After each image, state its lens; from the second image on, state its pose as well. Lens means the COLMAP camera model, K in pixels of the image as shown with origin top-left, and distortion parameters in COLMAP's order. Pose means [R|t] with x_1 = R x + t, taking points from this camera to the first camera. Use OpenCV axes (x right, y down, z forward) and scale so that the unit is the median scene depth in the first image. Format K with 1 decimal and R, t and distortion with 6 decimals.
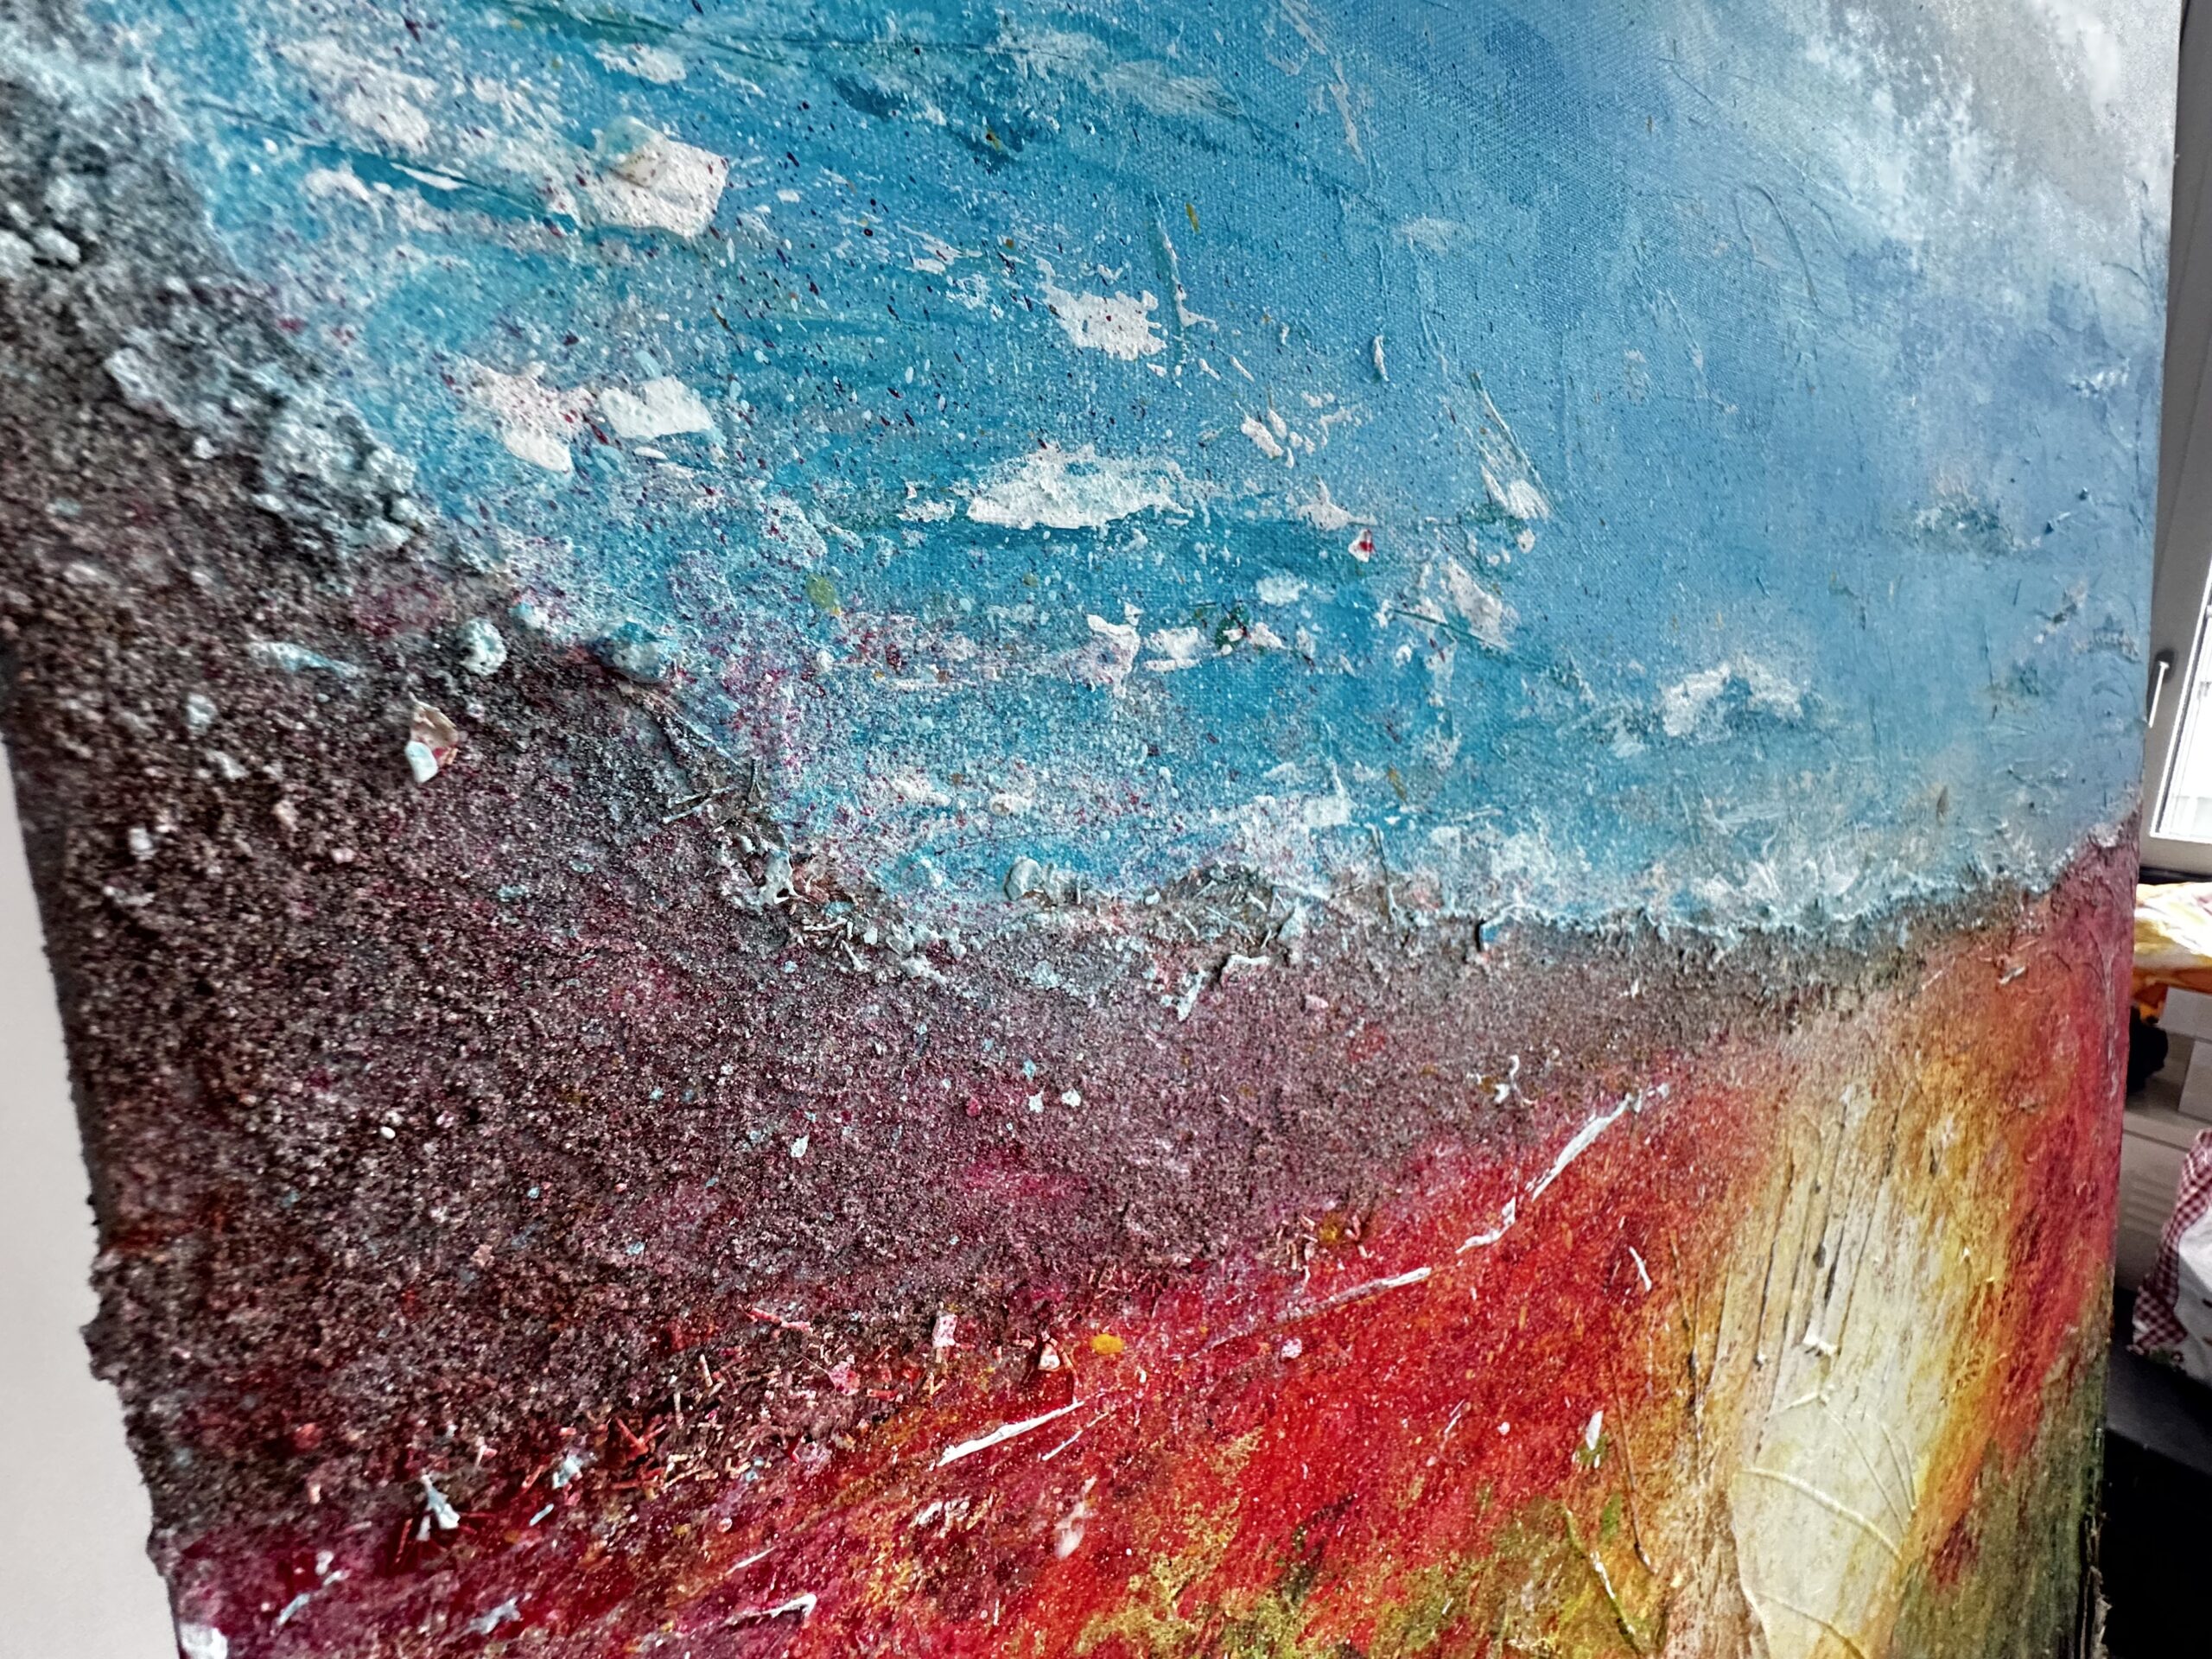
lens RADIAL K [[888.5, 0, 1107.5], [0, 888.5, 827.9], [0, 0, 1]] dist [-0.005221, 0.000037]
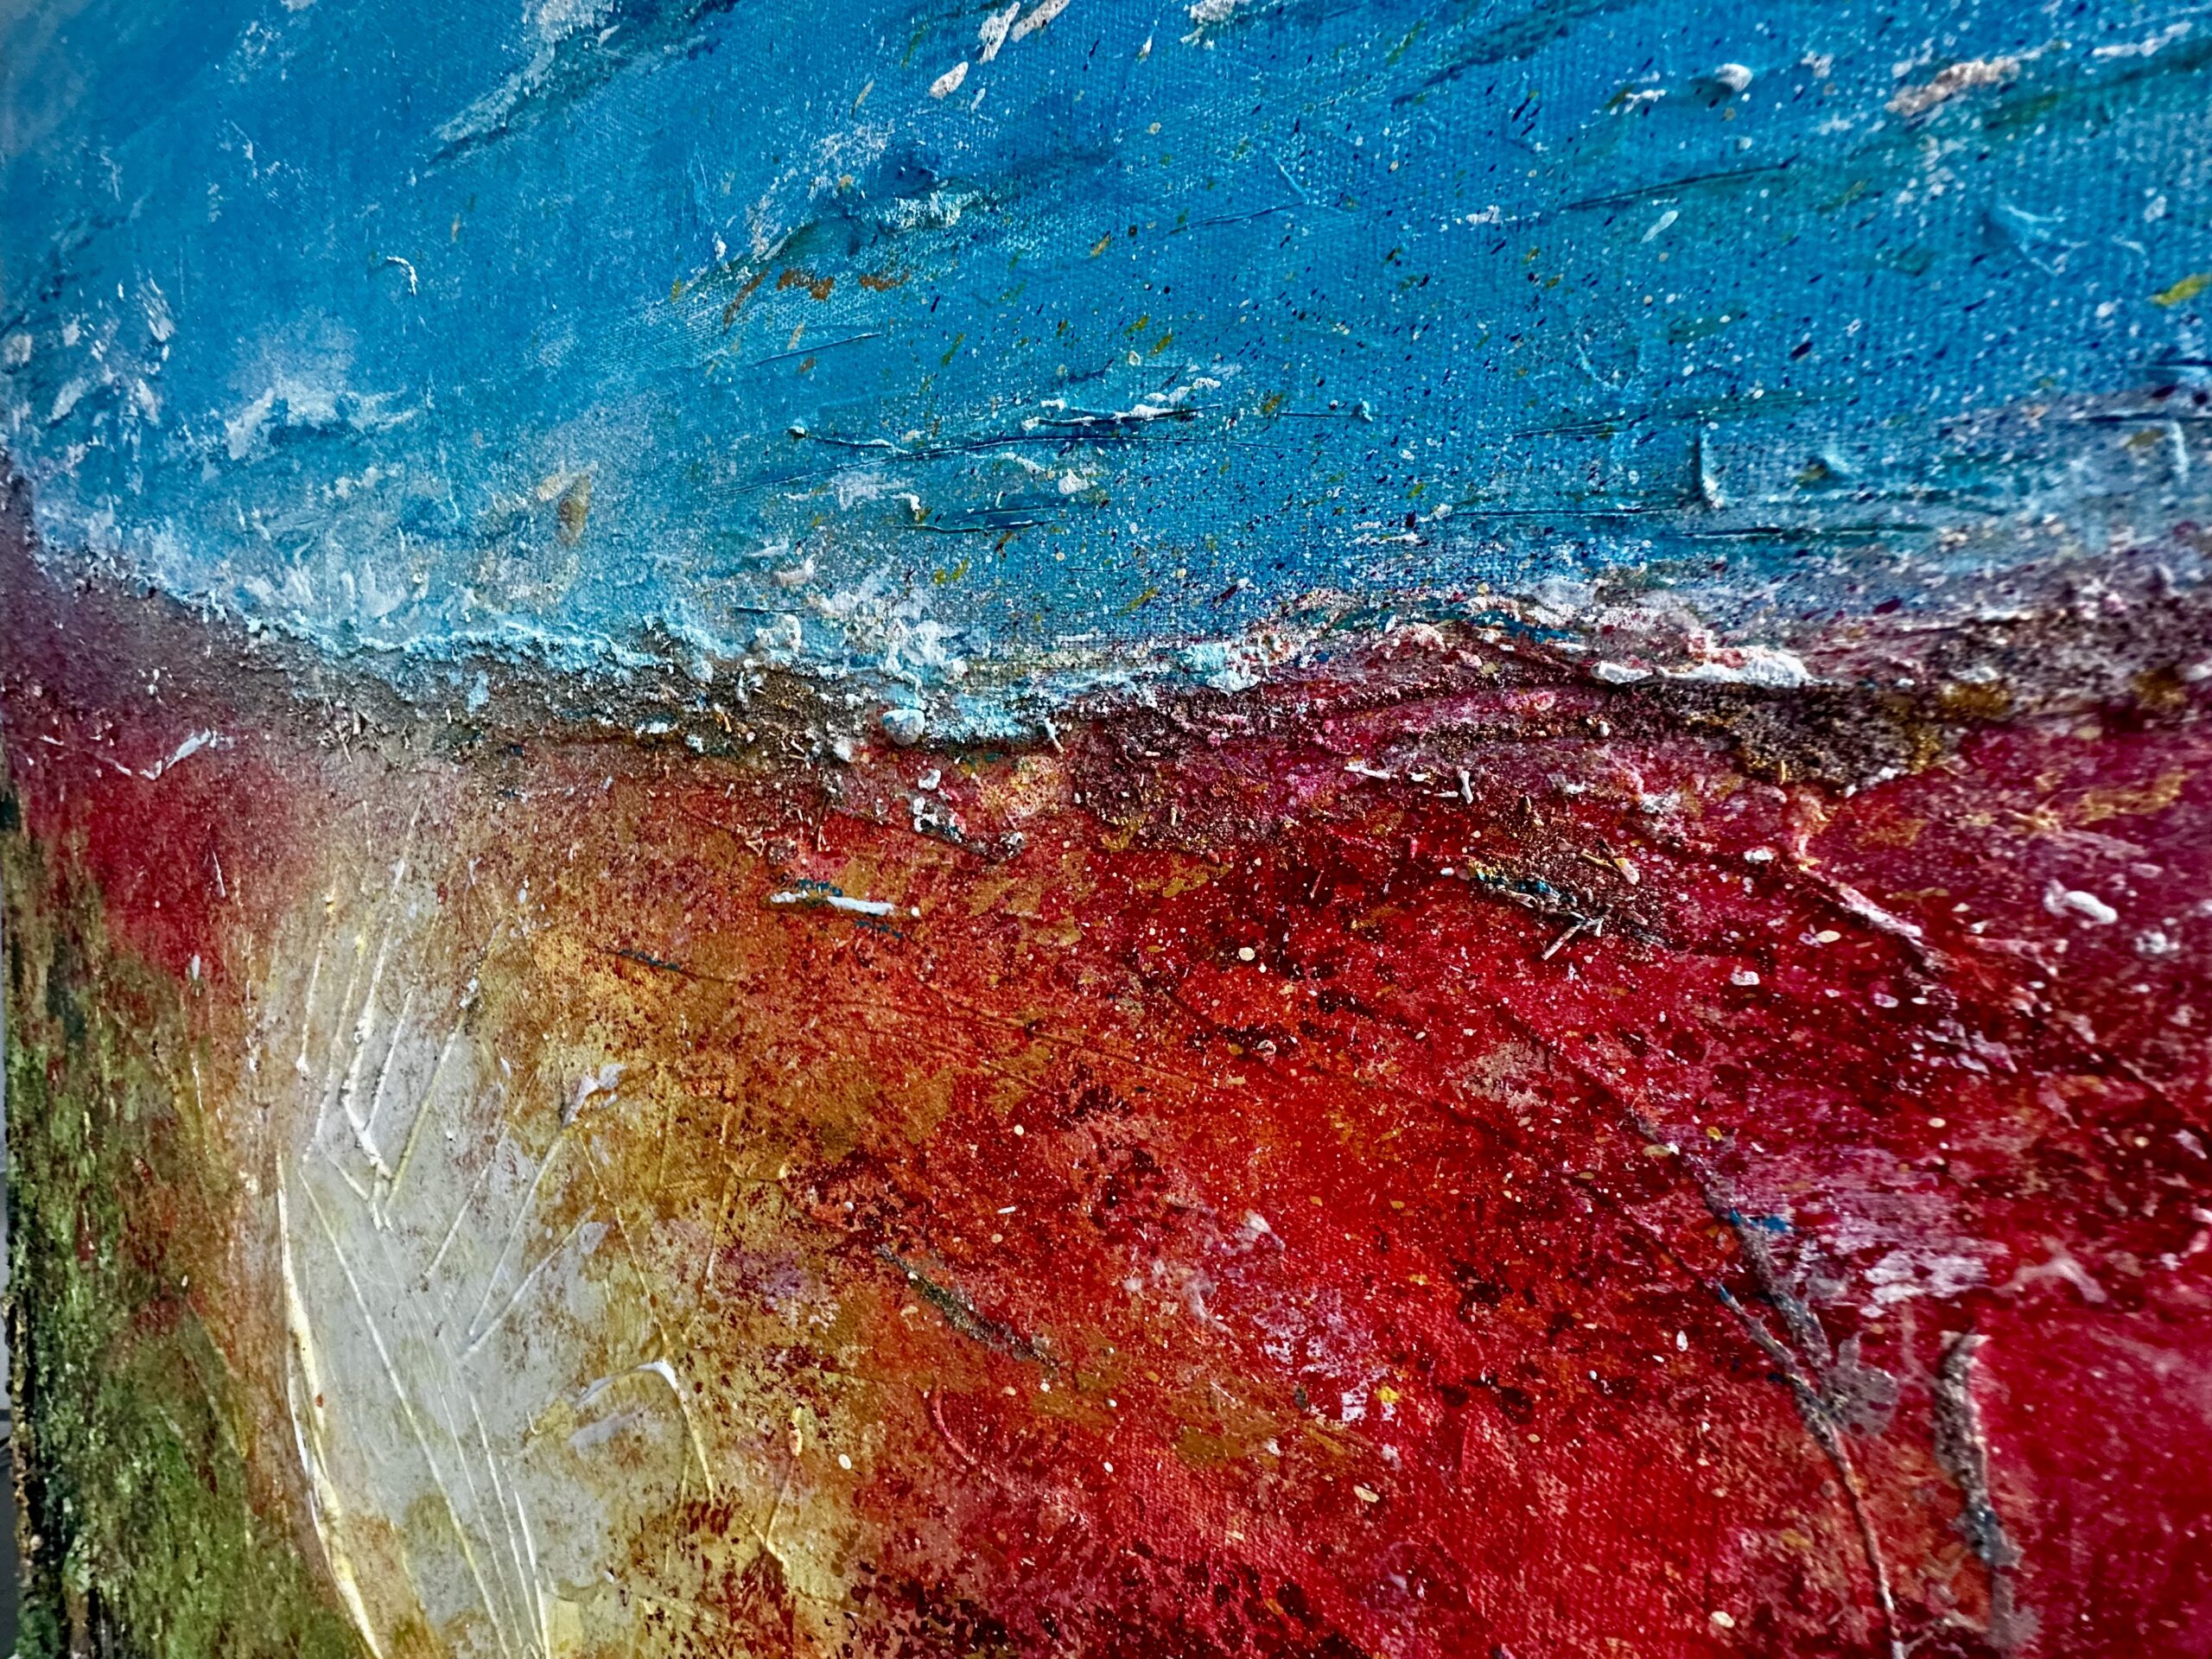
lens RADIAL K [[888.5, 0, 1107.5], [0, 888.5, 827.9], [0, 0, 1]] dist [-0.005221, 0.000037]
pose [[0.501279, 0.135620, -0.854592, 2.434050], [-0.166747, 0.984269, 0.058391, 0.135178], [0.849067, 0.113231, 0.516008, 1.469937]]
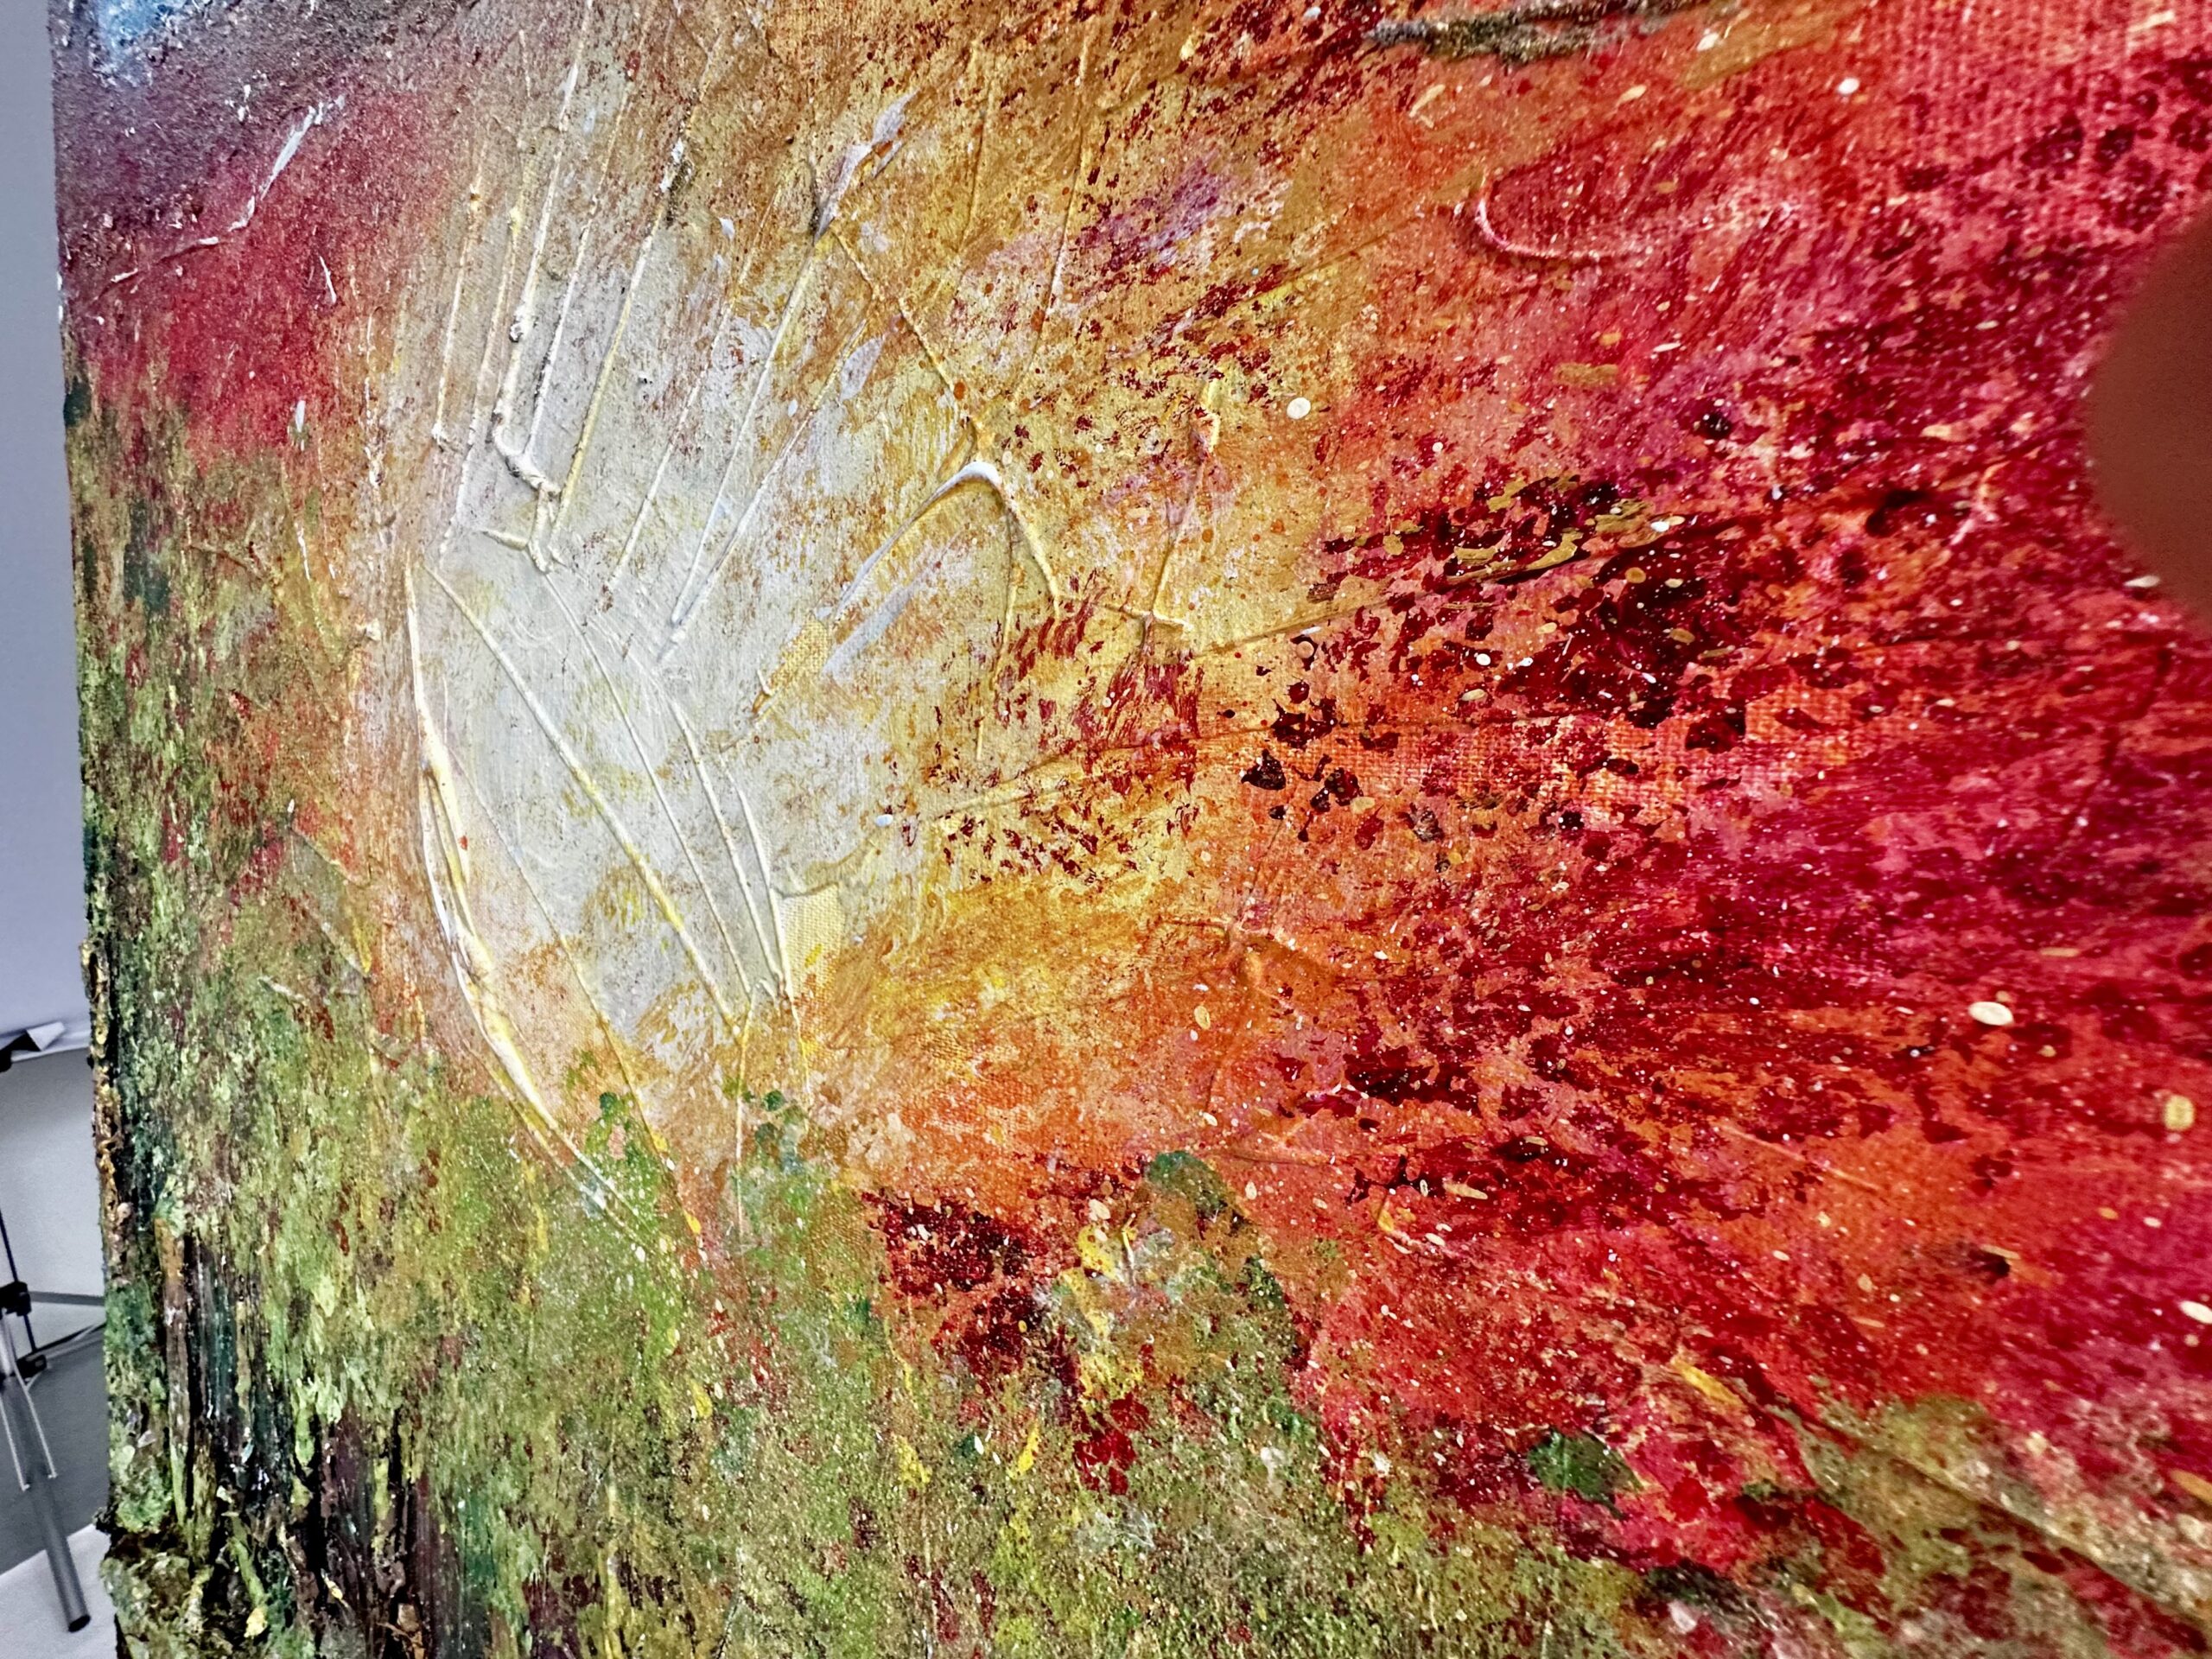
lens RADIAL K [[888.5, 0, 1107.5], [0, 888.5, 827.9], [0, 0, 1]] dist [-0.005221, 0.000037]
pose [[0.481665, 0.145171, -0.864248, 2.191536], [-0.156390, 0.984593, 0.078226, 0.961194], [0.862288, 0.097481, 0.496947, 1.394677]]
